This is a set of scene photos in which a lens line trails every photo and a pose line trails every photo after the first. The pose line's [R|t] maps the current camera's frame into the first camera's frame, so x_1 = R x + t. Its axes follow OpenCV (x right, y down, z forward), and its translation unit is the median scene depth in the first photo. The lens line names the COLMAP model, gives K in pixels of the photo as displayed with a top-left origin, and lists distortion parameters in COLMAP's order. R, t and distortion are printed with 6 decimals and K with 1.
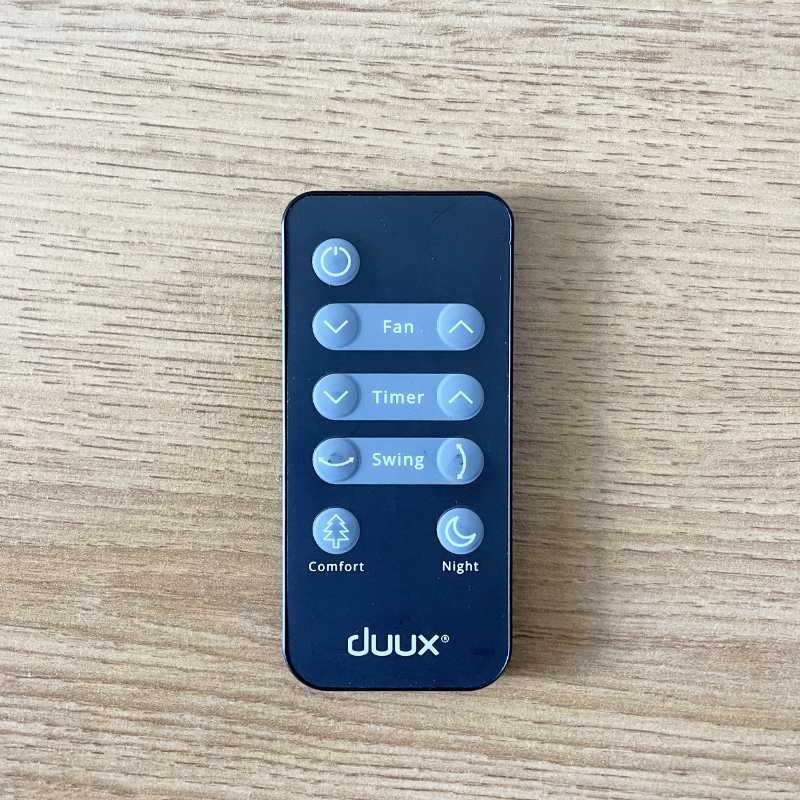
lens RADIAL K [[933.8, 0, 400.4], [0, 933.8, 403.0], [0, 0, 1]] dist [0.023594, 0.000000]
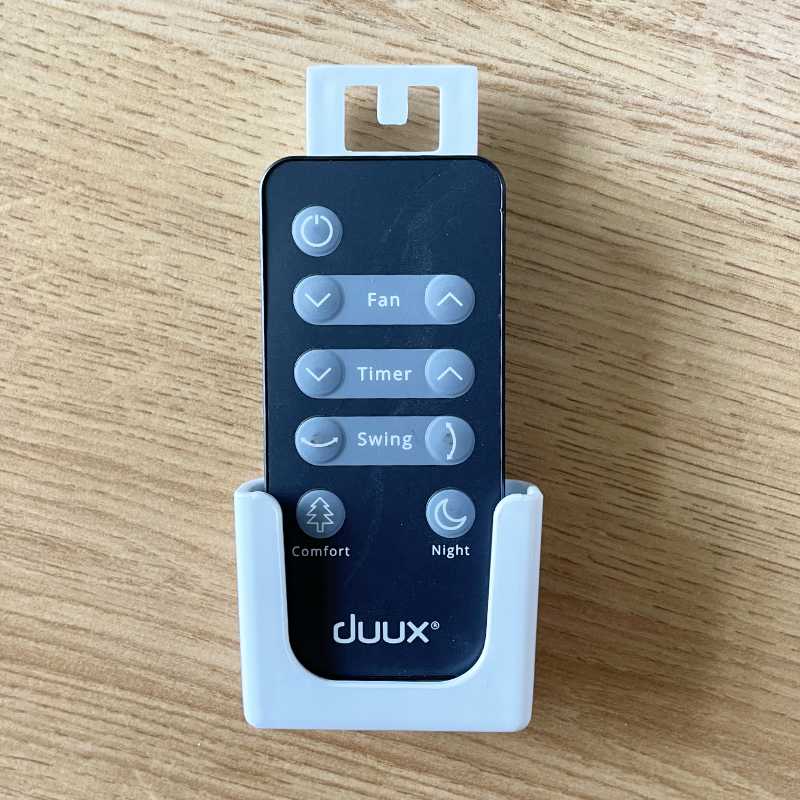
lens RADIAL K [[933.8, 0, 421.4], [0, 933.8, 414.3], [0, 0, 1]] dist [0.023594, 0.000000]
pose [[0.979959, 0.199194, -0.001430, -0.556166], [-0.199077, 0.979583, 0.028045, -0.102481], [0.006987, -0.027198, 0.999606, -0.003213]]
